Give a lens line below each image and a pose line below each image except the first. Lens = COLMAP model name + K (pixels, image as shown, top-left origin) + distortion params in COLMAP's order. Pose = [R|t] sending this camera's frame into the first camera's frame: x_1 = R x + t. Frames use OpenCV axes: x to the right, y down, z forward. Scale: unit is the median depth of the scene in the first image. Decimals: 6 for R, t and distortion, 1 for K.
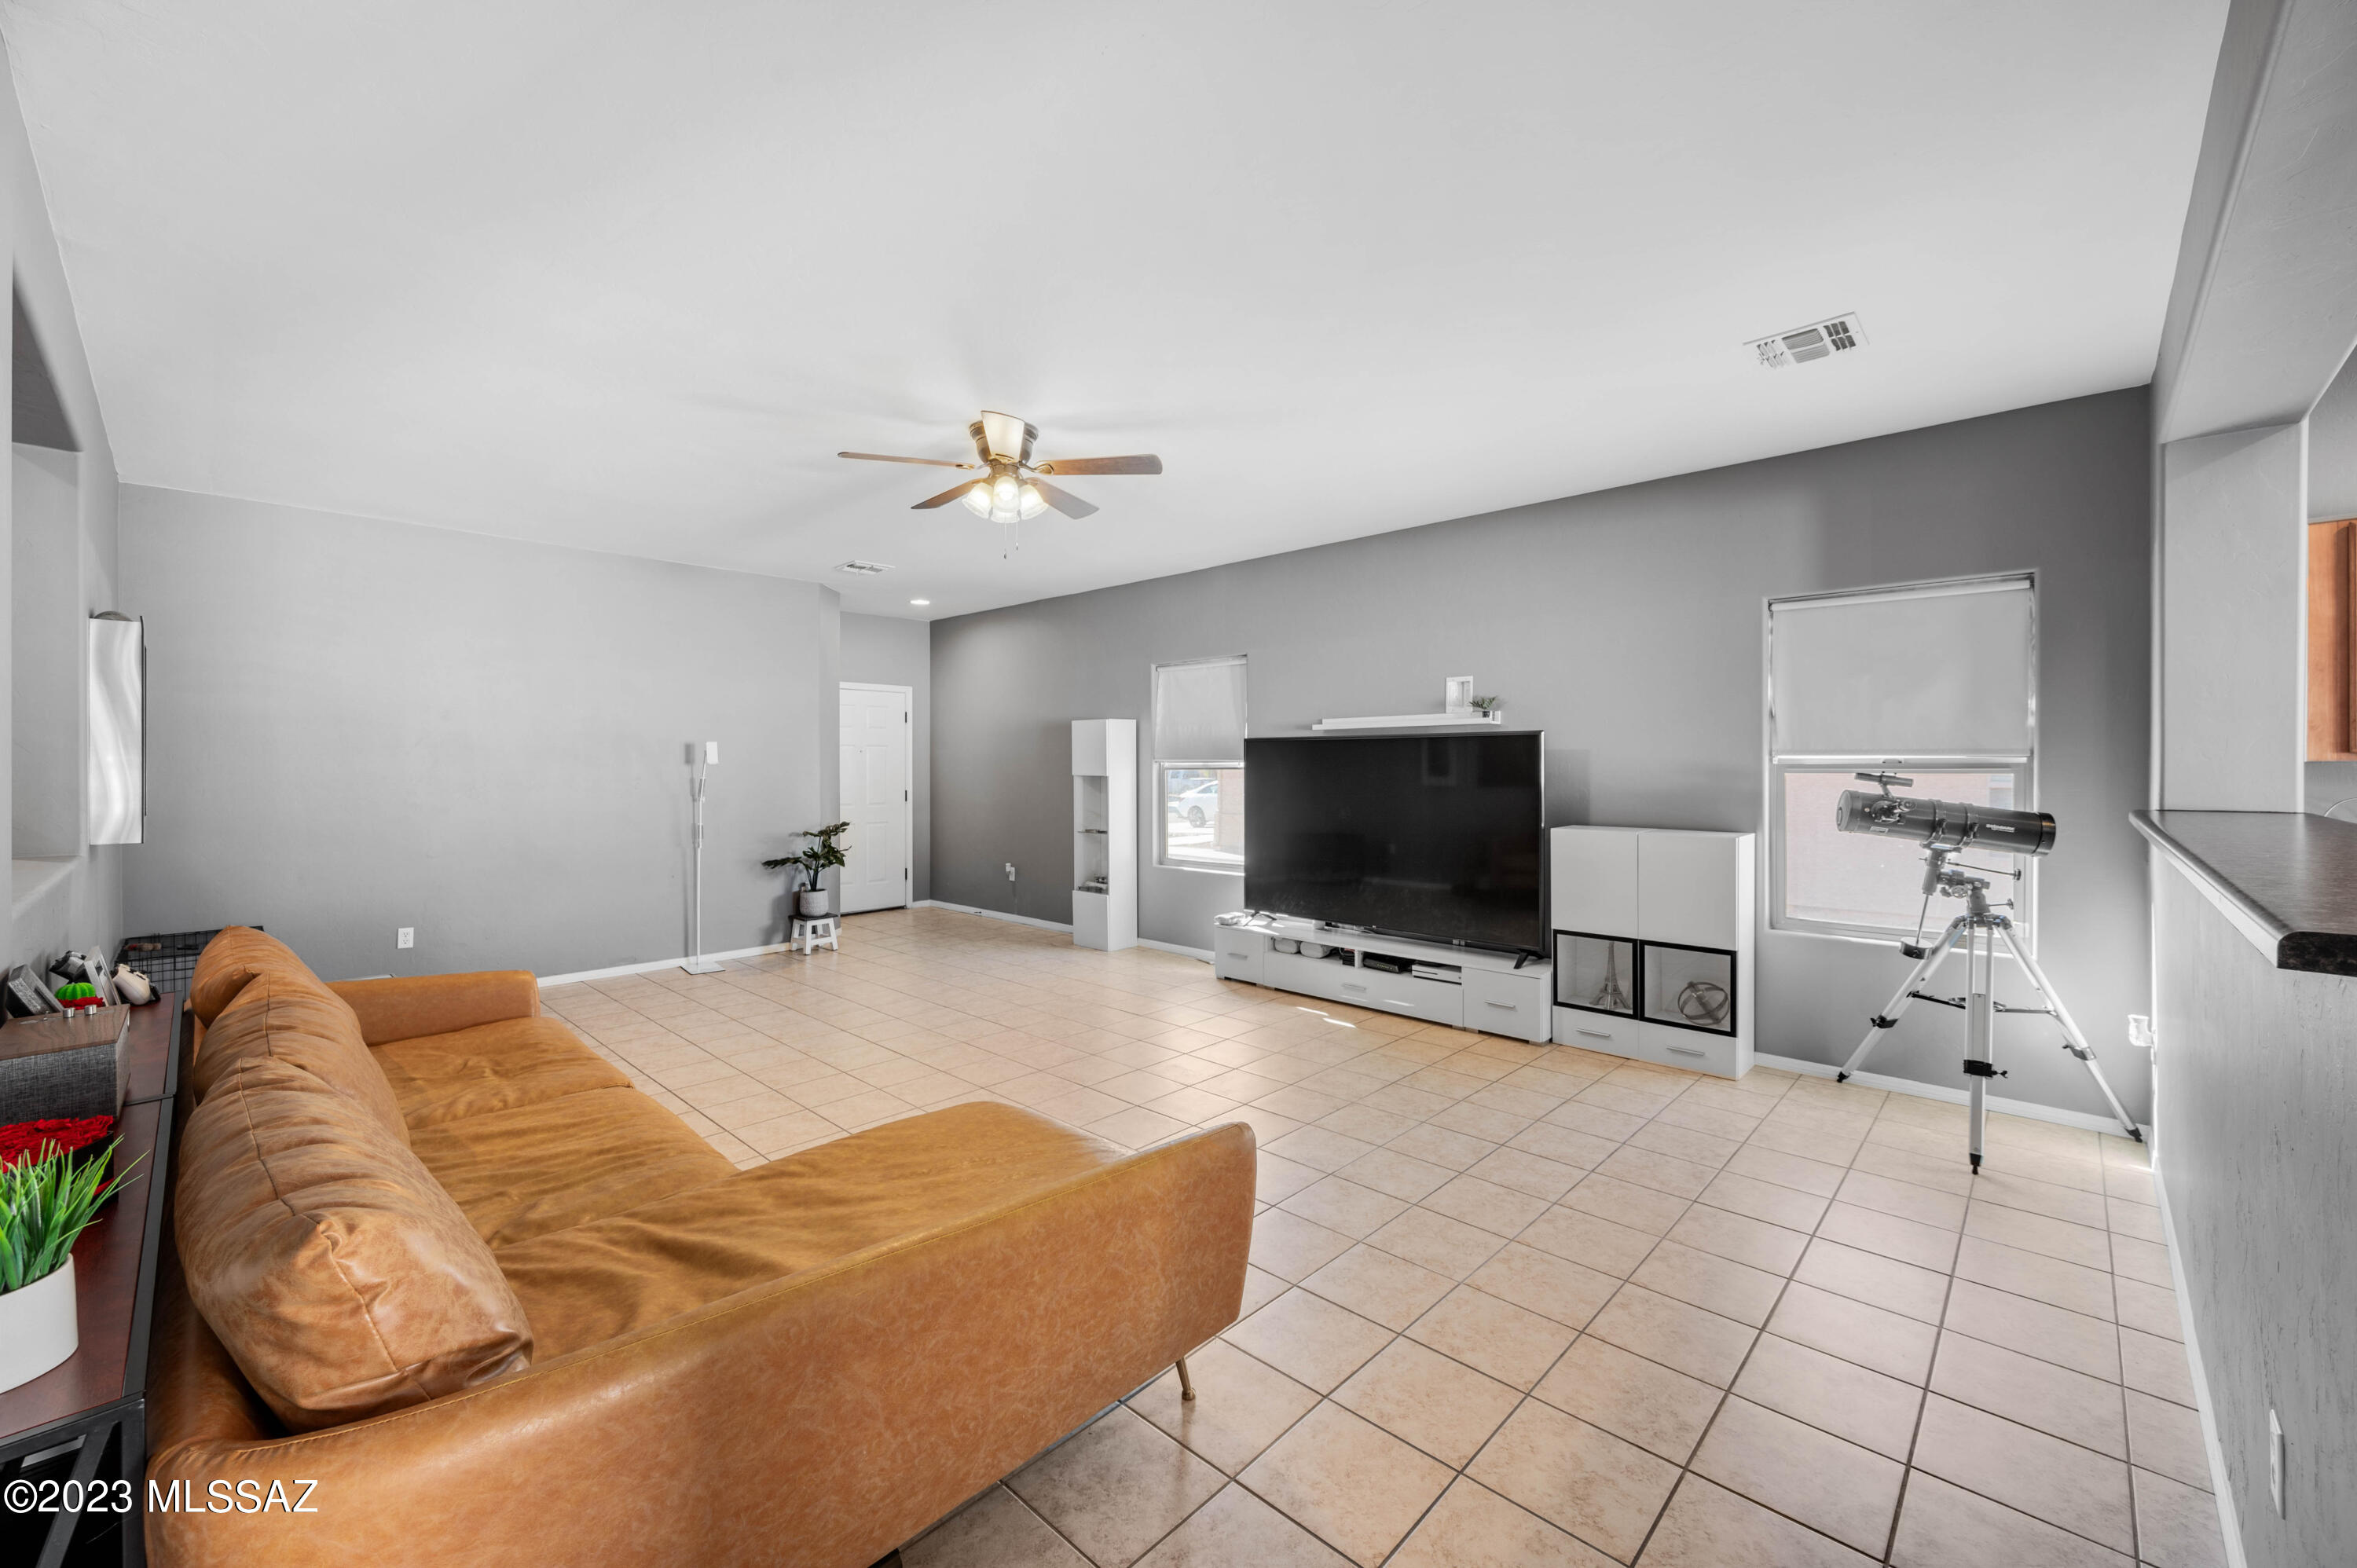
lens RADIAL K [[935.6, 0, 1178.1], [0, 935.6, 771.1], [0, 0, 1]] dist [0.001283, -0.000541]
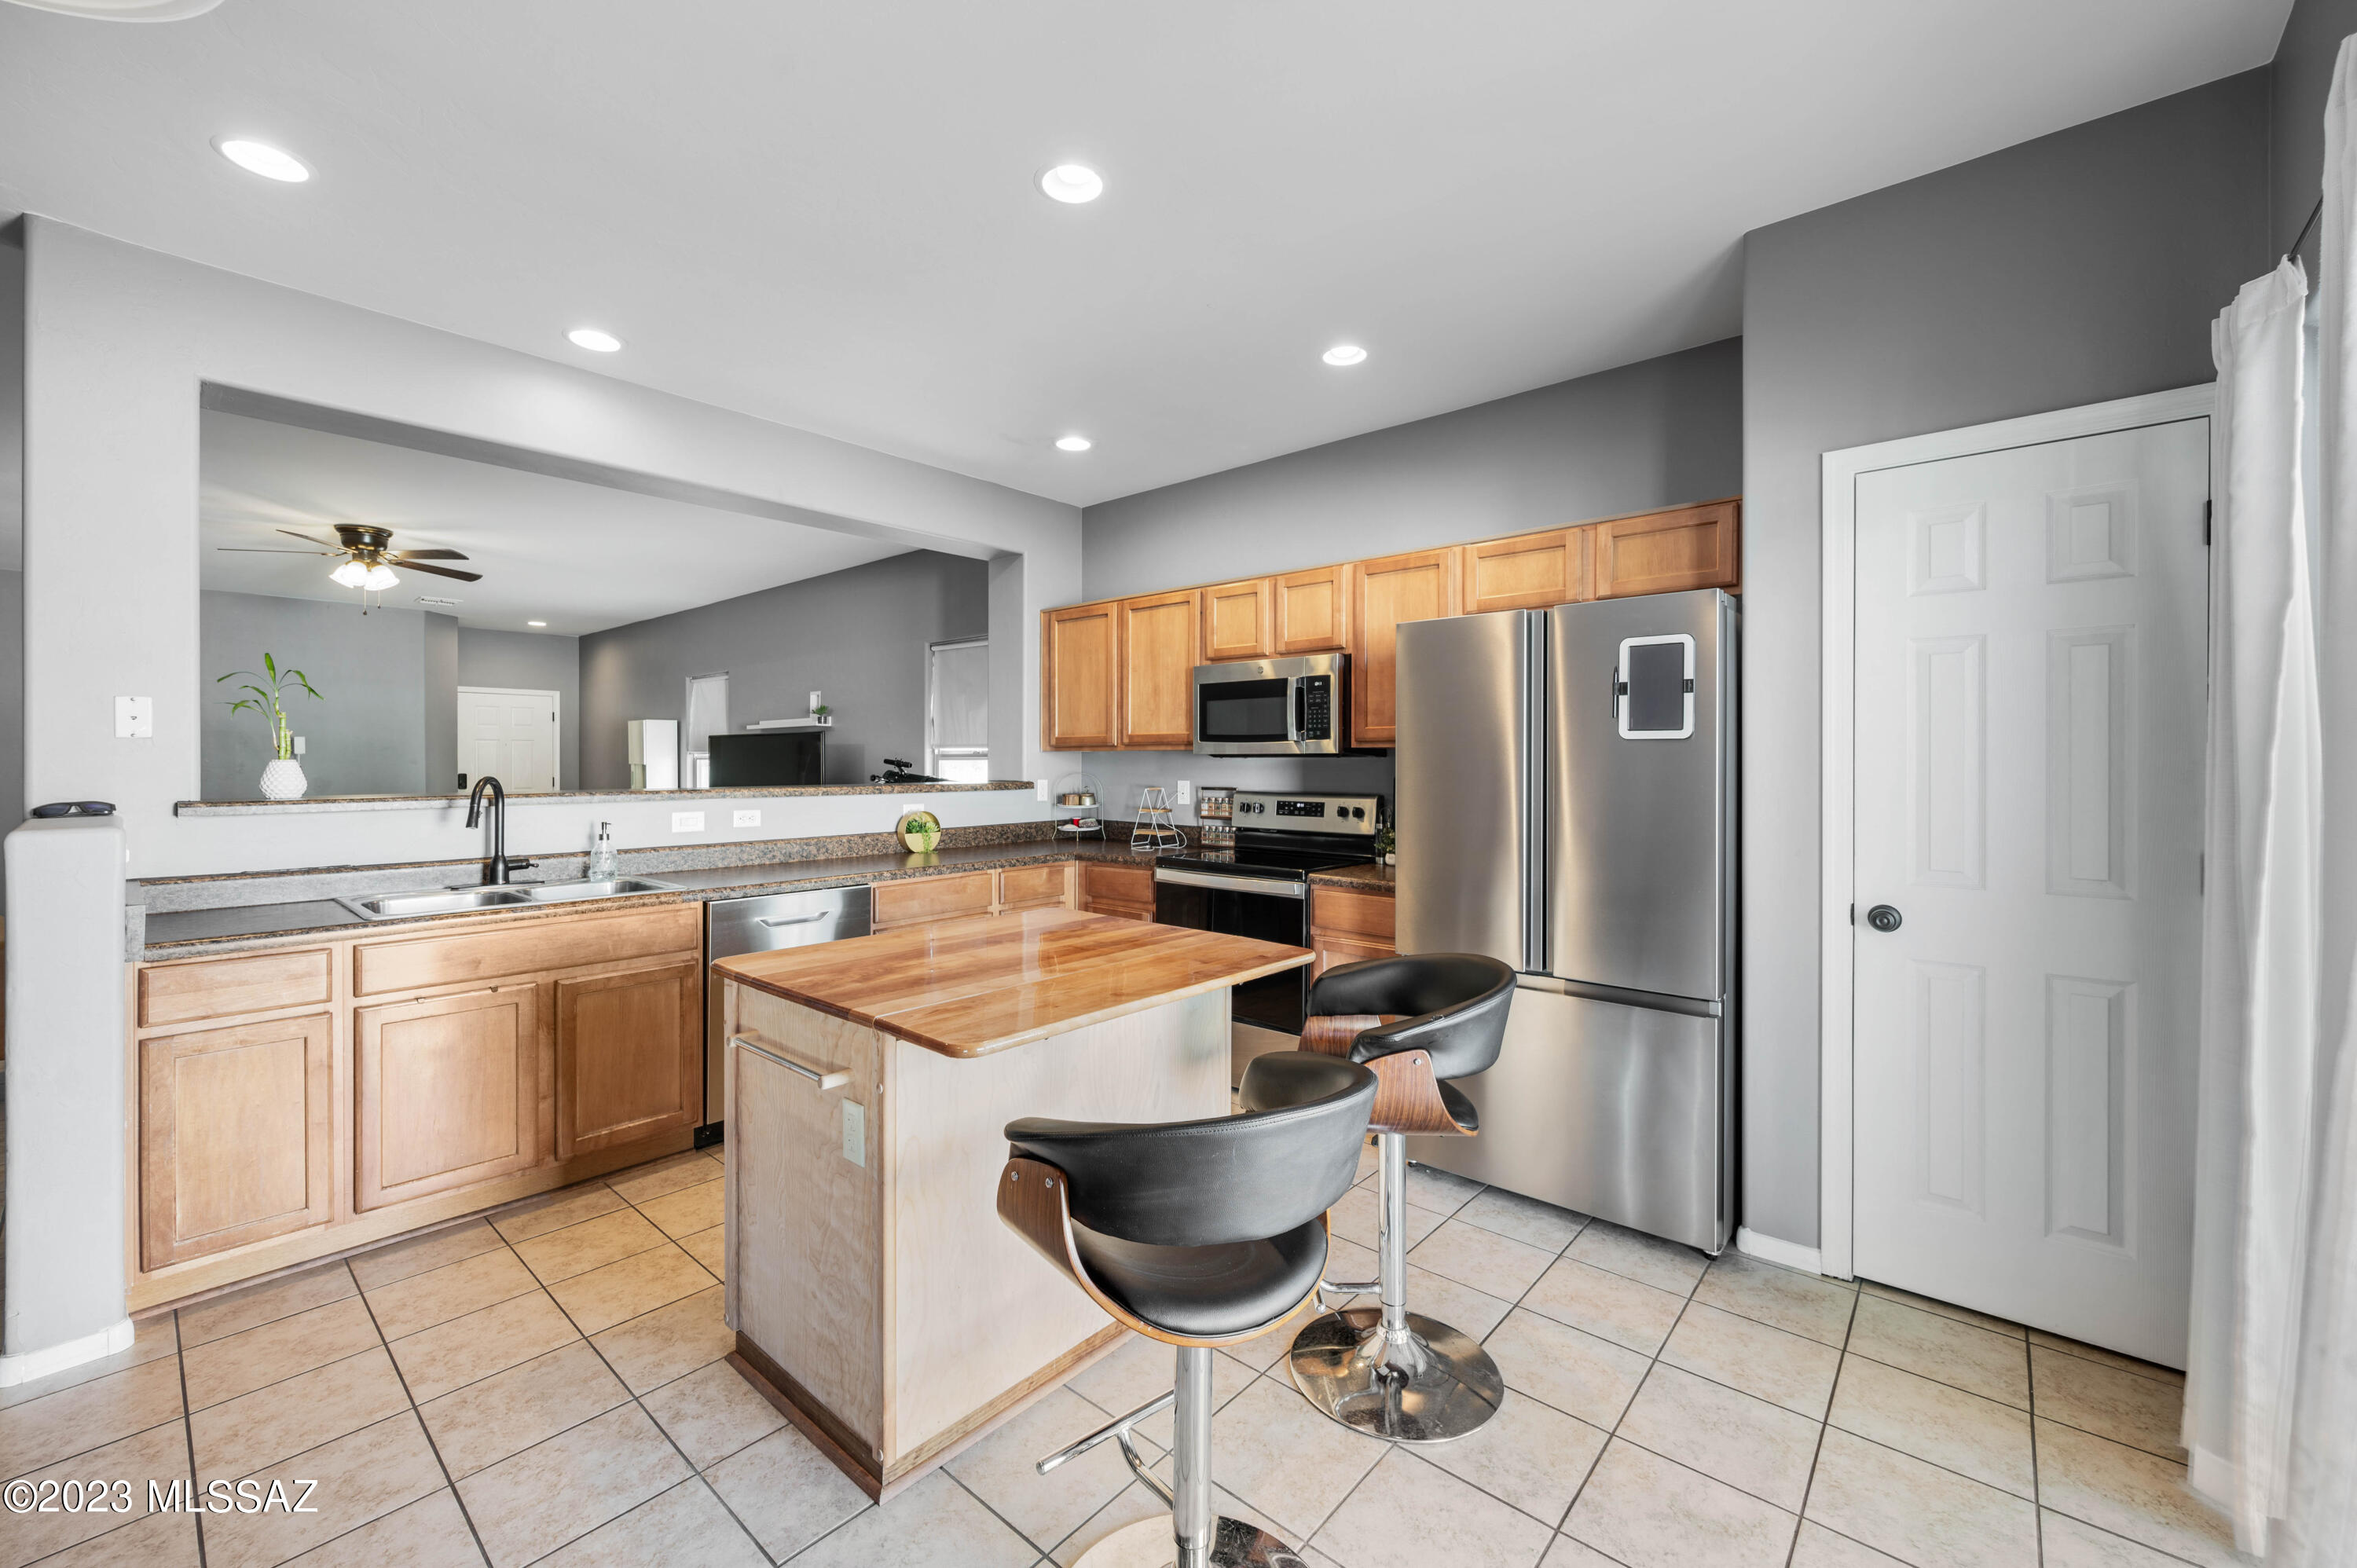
lens RADIAL K [[935.6, 0, 1169.9], [0, 935.6, 768.1], [0, 0, 1]] dist [0.001283, -0.000541]
pose [[0.999251, 0.000718, 0.038699, 0.626809], [-0.000820, 0.999996, 0.002644, 0.007009], [-0.038697, -0.002674, 0.999247, -0.325493]]
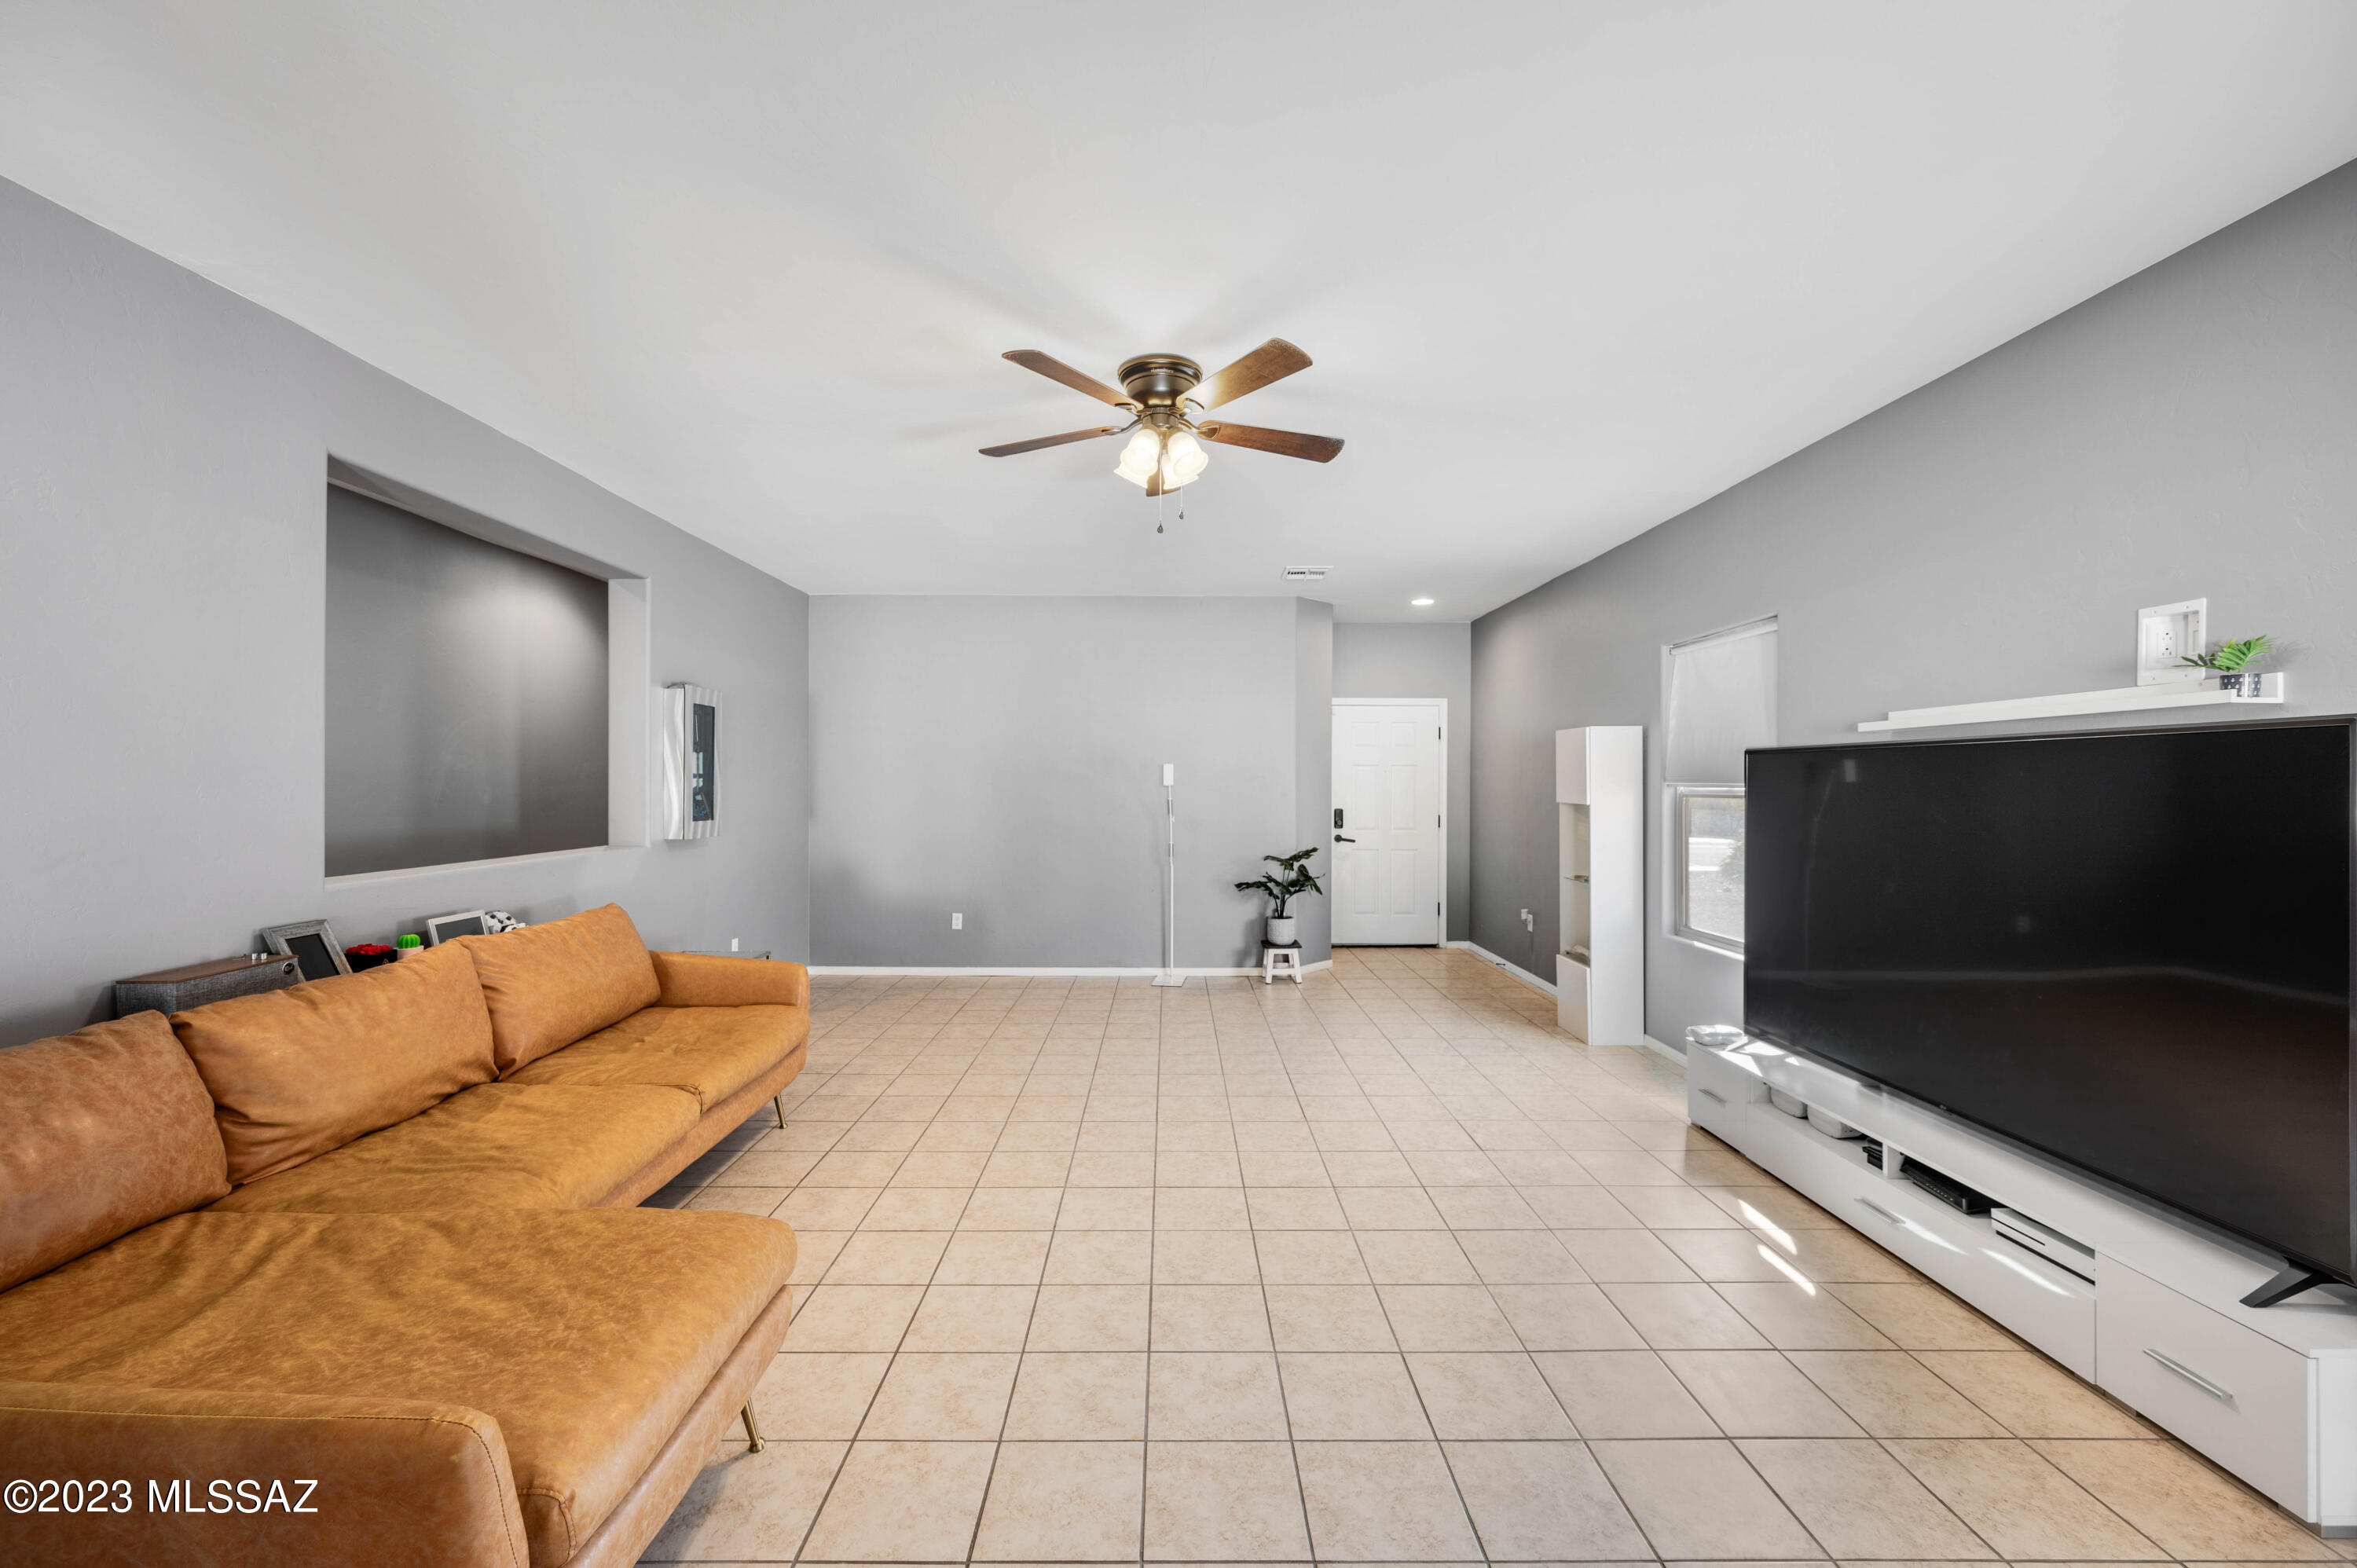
lens RADIAL K [[935.6, 0, 1167.8], [0, 935.6, 786.3], [0, 0, 1]] dist [0.001283, -0.000541]
pose [[0.690432, 0.007054, -0.723363, 0.239037], [-0.009276, 0.999957, 0.000898, -0.006785], [0.723338, 0.006089, 0.690468, 0.275501]]
